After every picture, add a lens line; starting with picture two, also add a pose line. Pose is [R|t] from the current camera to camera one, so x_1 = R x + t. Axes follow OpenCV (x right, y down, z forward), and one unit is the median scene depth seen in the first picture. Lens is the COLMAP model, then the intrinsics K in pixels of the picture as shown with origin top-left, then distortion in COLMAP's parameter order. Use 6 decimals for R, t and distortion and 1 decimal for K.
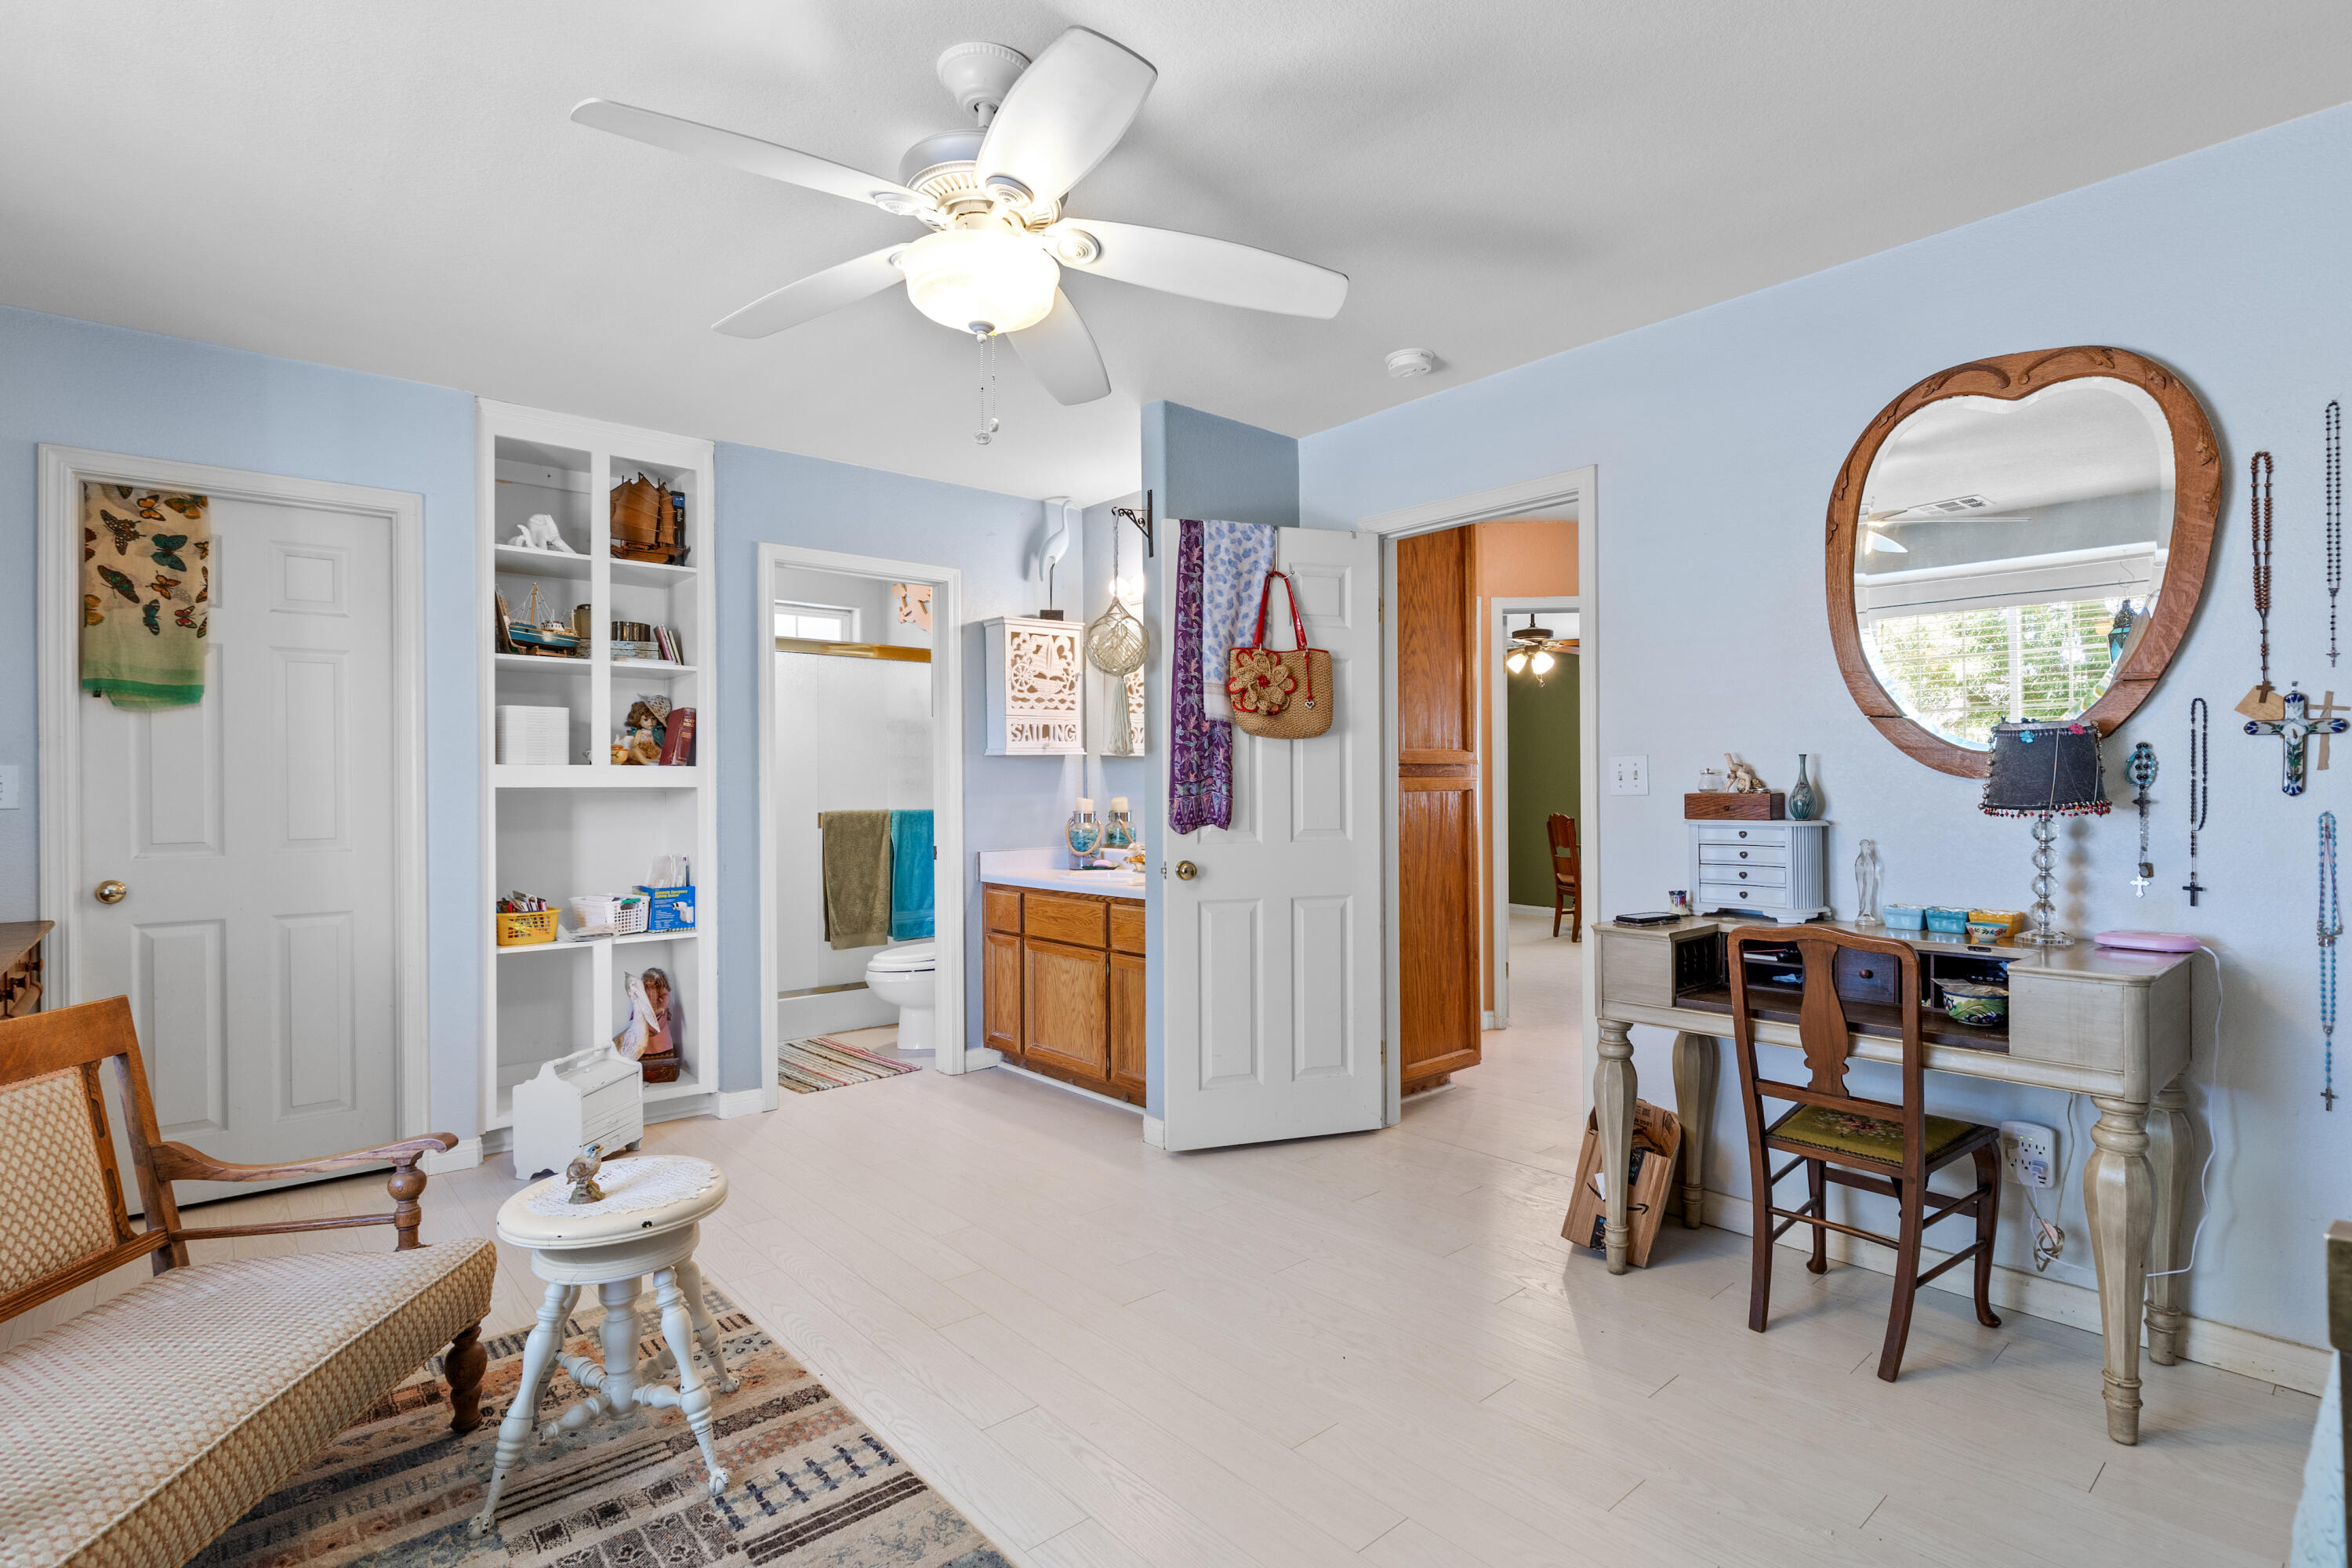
lens RADIAL K [[1146.6, 0, 1215.1], [0, 1146.6, 785.7], [0, 0, 1]] dist [-0.000410, 0.000605]
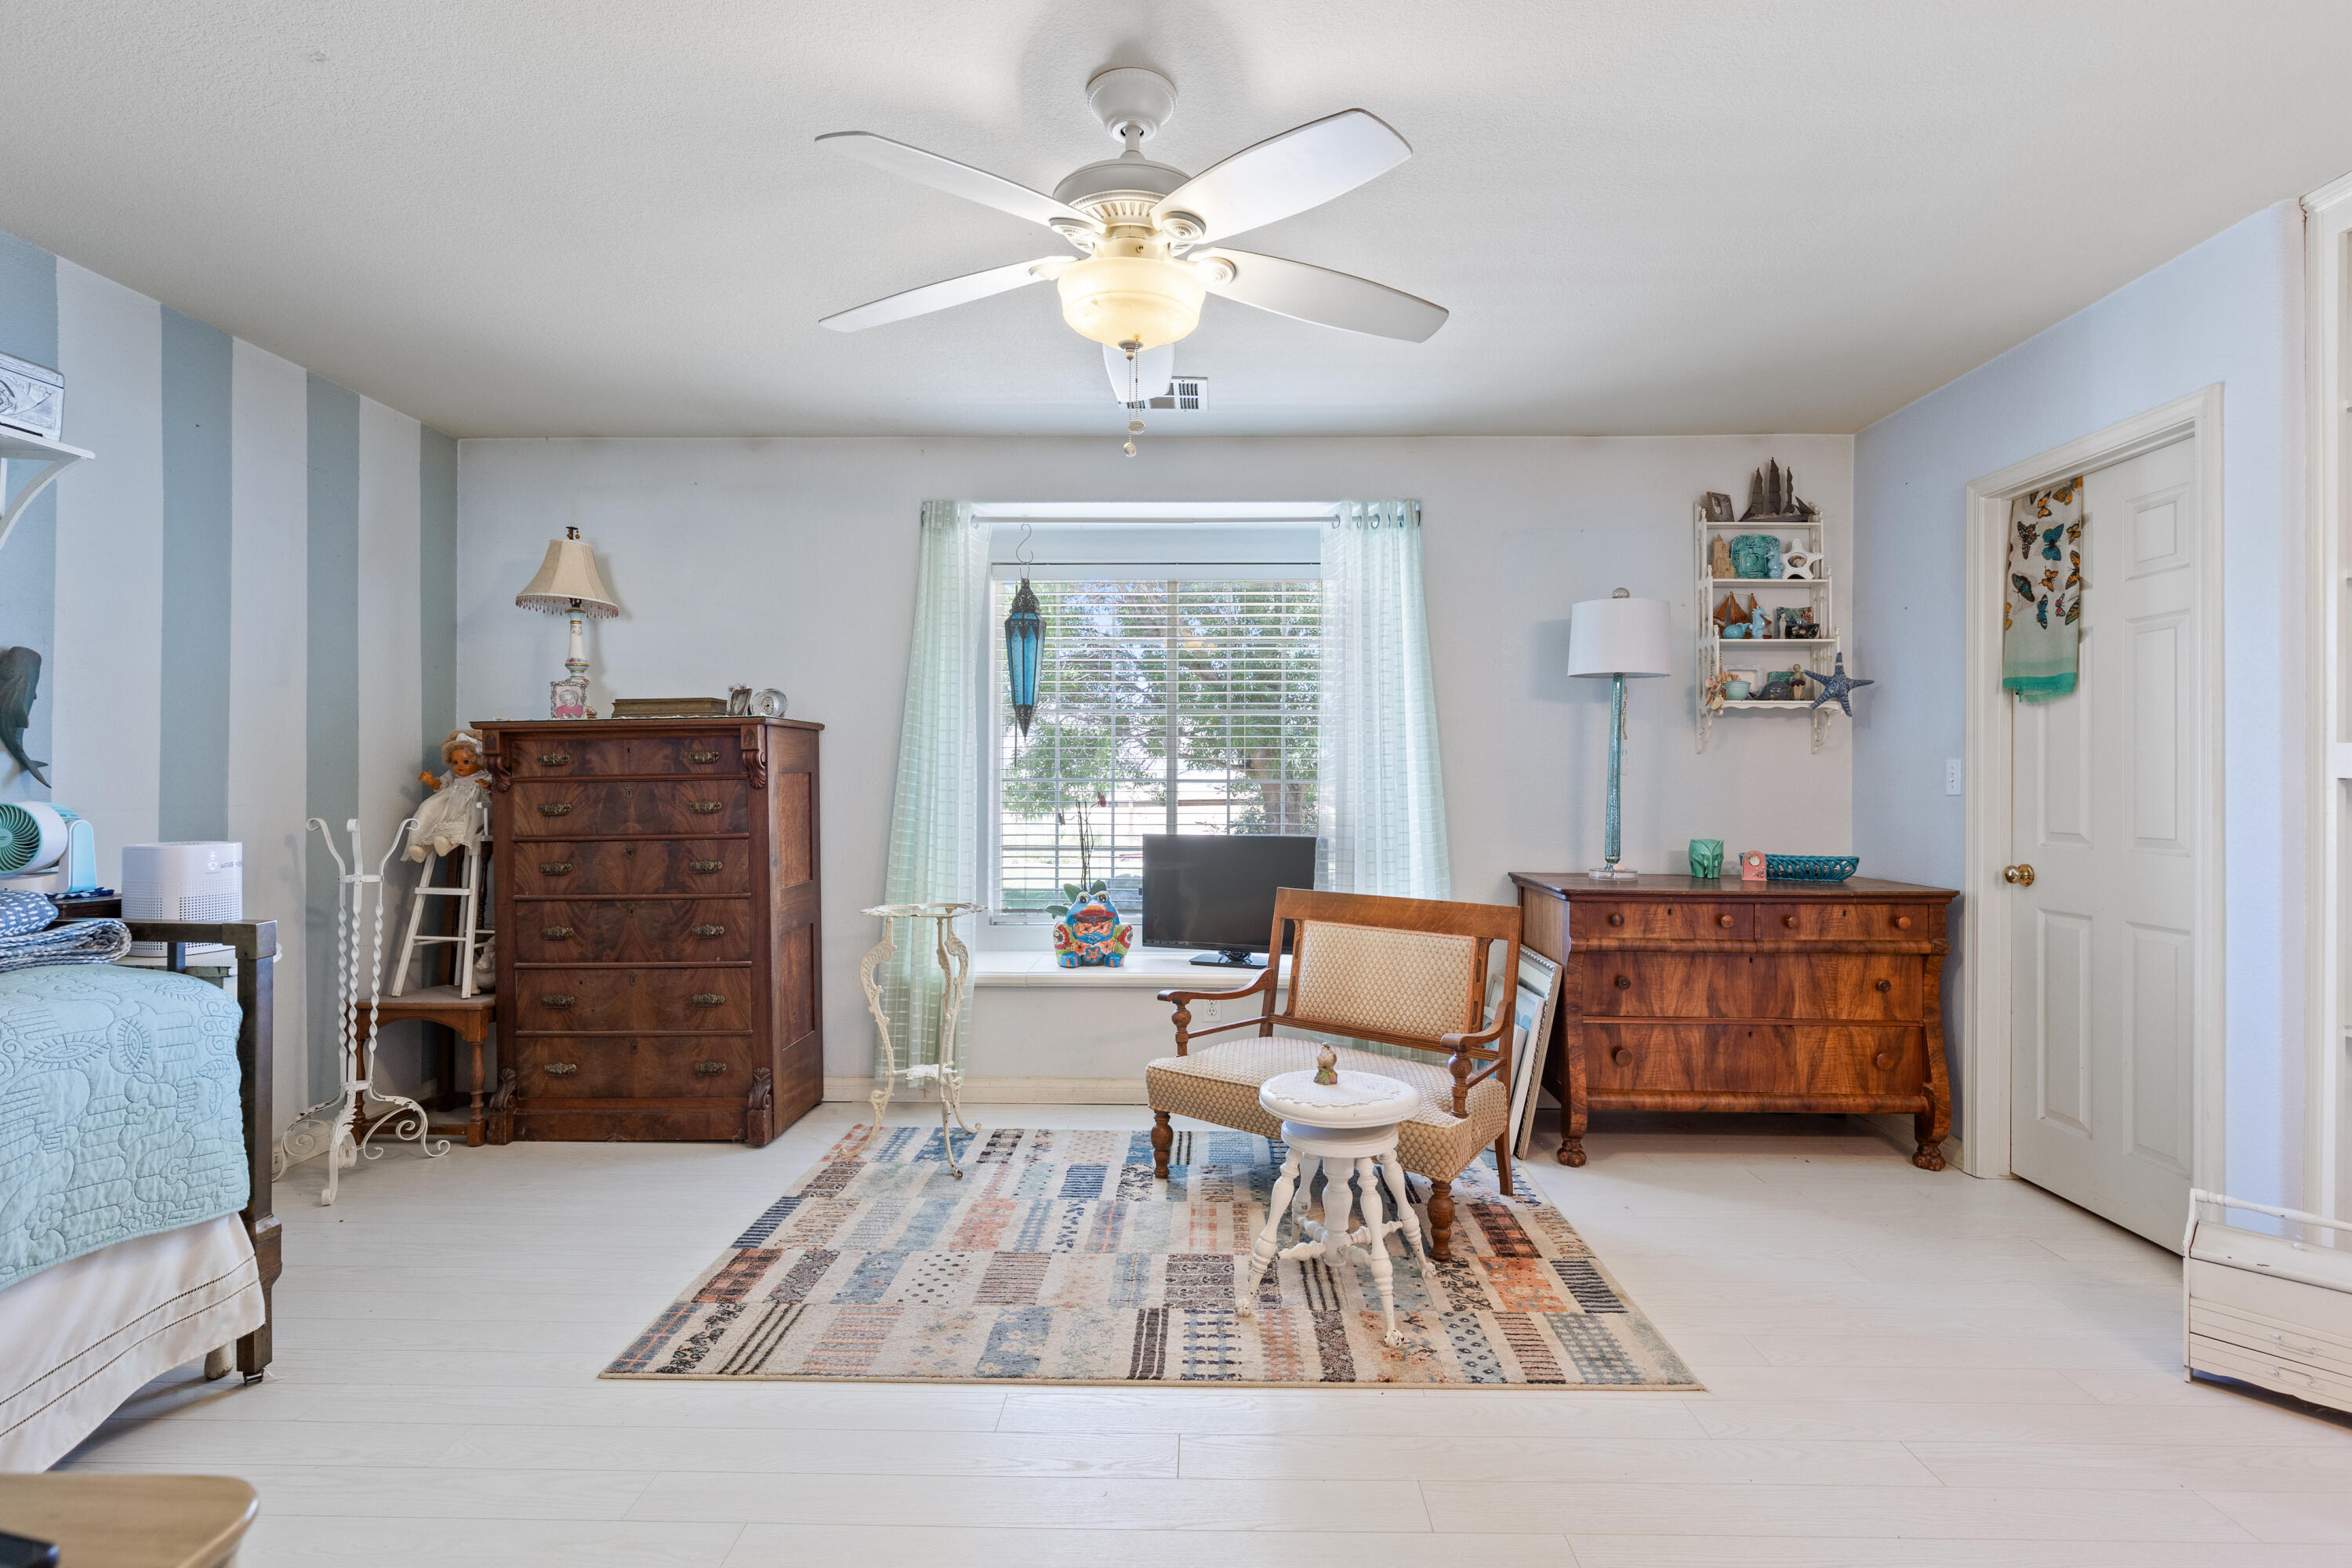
lens RADIAL K [[1095.4, 0, 1181.1], [0, 1095.4, 783.5], [0, 0, 1]] dist [-0.001132, -0.000518]
pose [[-0.698658, 0.003259, -0.715448, 0.318000], [-0.001565, 0.999980, 0.006084, 0.001691], [0.715454, 0.005370, -0.698639, 1.142163]]
